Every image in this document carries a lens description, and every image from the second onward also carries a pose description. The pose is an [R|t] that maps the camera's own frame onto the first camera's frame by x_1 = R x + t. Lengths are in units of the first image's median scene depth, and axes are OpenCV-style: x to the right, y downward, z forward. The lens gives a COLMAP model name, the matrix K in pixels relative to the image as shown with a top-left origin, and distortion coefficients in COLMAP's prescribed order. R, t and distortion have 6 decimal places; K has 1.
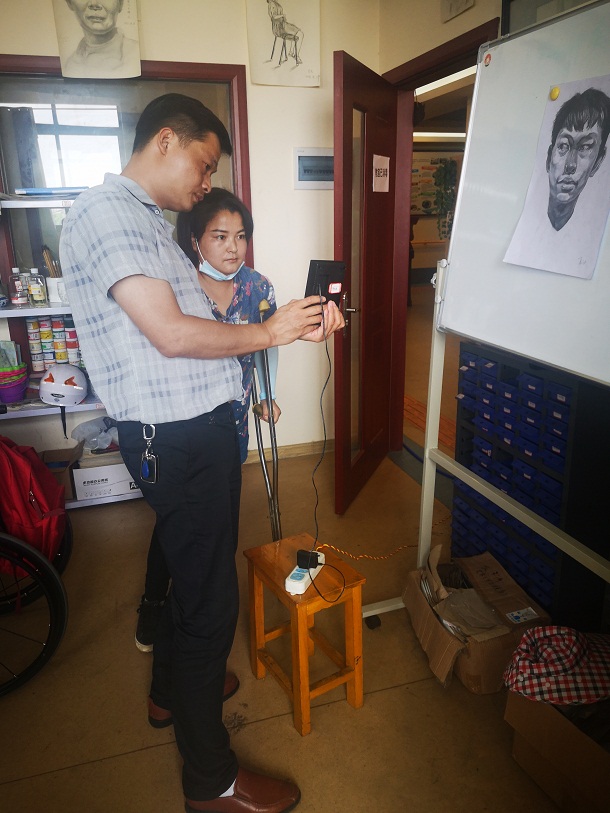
lens RADIAL K [[633.6, 0, 302.6], [0, 633.6, 409.8], [0, 0, 1]] dist [0.112323, -0.145510]
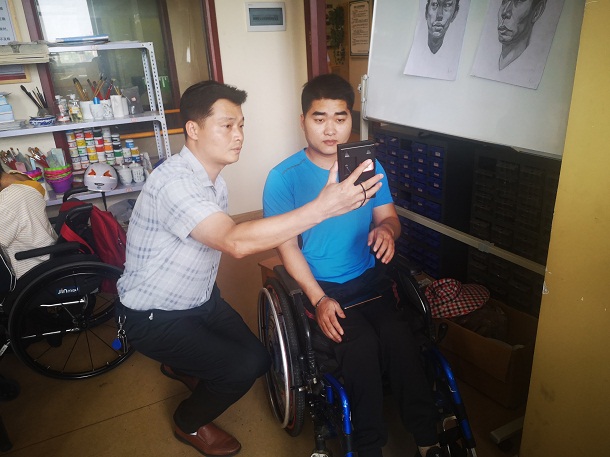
lens RADIAL K [[475.4, 0, 305.0], [0, 475.4, 228.5], [0, 0, 1]] dist [0.112323, -0.145510]
pose [[0.985677, -0.089094, 0.143192, -0.147775], [0.079982, 0.994462, 0.068183, 0.062654], [-0.148474, -0.055753, 0.987343, -0.222449]]
